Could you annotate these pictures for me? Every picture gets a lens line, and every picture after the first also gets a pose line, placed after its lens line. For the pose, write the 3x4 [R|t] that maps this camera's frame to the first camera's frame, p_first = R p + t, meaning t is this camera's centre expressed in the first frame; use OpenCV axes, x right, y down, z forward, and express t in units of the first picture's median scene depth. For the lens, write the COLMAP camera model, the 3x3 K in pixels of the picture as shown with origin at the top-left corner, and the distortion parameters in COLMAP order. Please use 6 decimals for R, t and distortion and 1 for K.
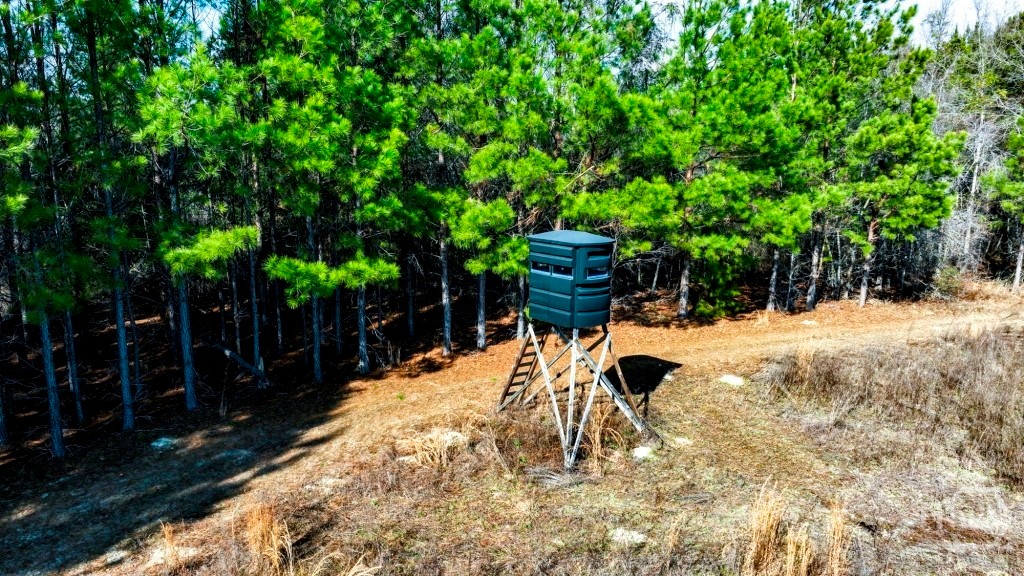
lens RADIAL K [[727.8, 0, 504.3], [0, 727.8, 285.6], [0, 0, 1]] dist [-0.005134, 0.013059]
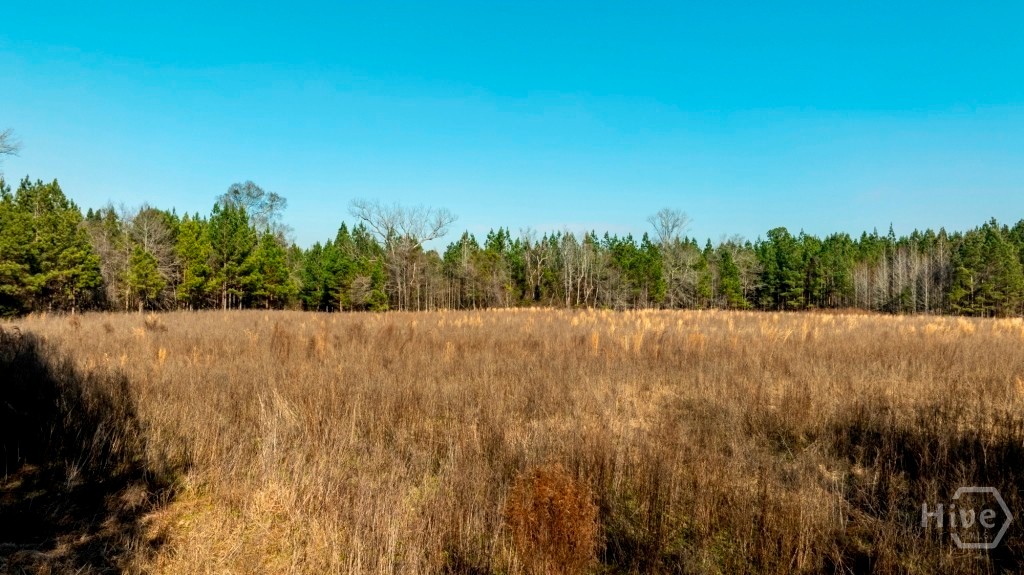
lens RADIAL K [[727.8, 0, 501.4], [0, 727.8, 282.3], [0, 0, 1]] dist [-0.005134, 0.013059]
pose [[0.612594, 0.013221, 0.790287, -0.851558], [0.139741, 0.982298, -0.124753, 0.592149], [-0.777946, 0.186858, 0.599903, -2.418502]]
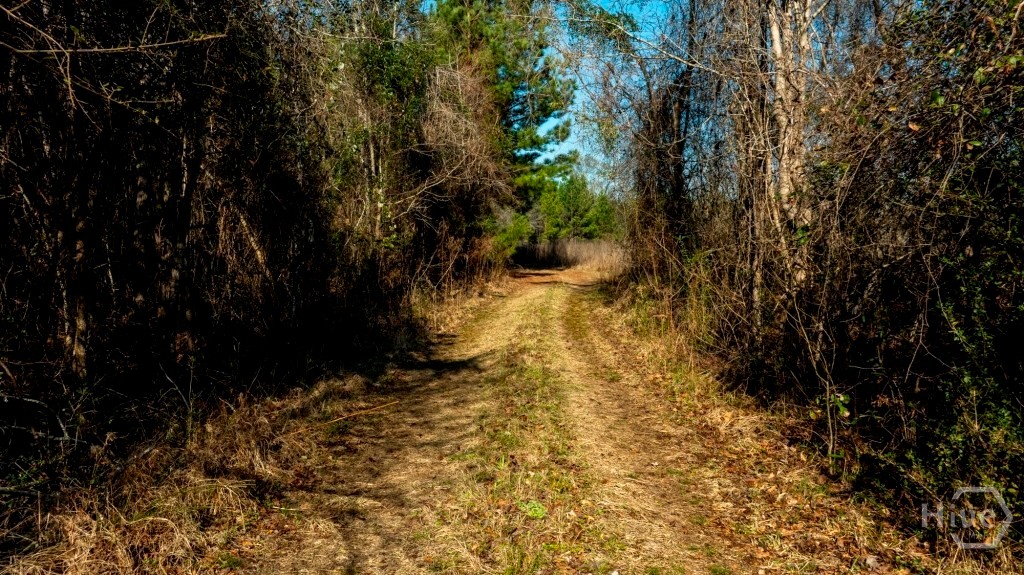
lens RADIAL K [[727.8, 0, 511.7], [0, 727.8, 285.9], [0, 0, 1]] dist [-0.005134, 0.013059]
pose [[0.888288, -0.025602, 0.458574, -1.651916], [0.086259, 0.989978, -0.111820, 0.898323], [-0.451115, 0.138885, 0.881593, -3.554068]]
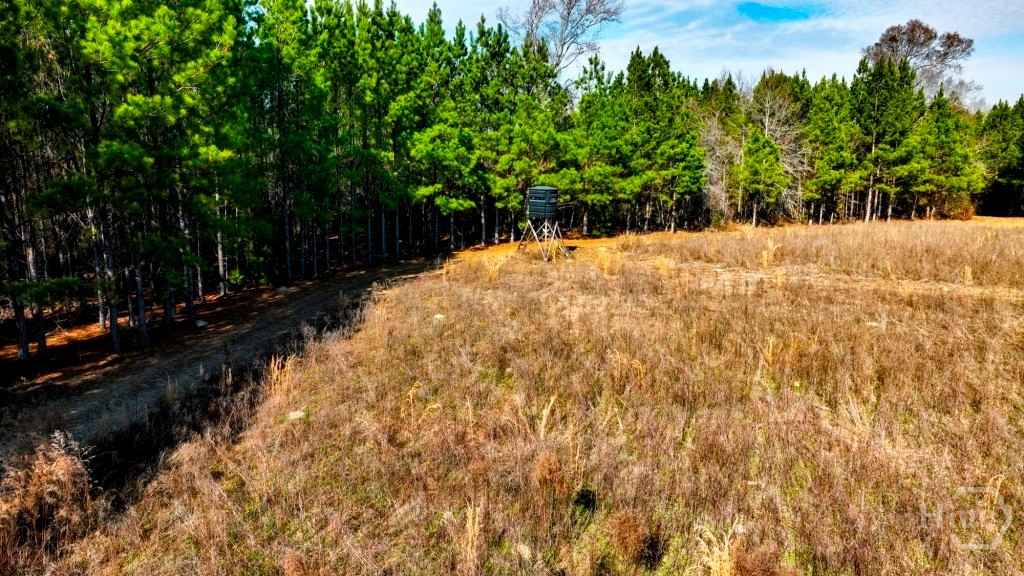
lens RADIAL K [[727.8, 0, 505.2], [0, 727.8, 285.4], [0, 0, 1]] dist [-0.005134, 0.013059]
pose [[0.993084, -0.023488, 0.115031, -0.285311], [0.023540, 0.999722, 0.000907, 0.224188], [-0.115020, 0.001807, 0.993361, -1.321747]]
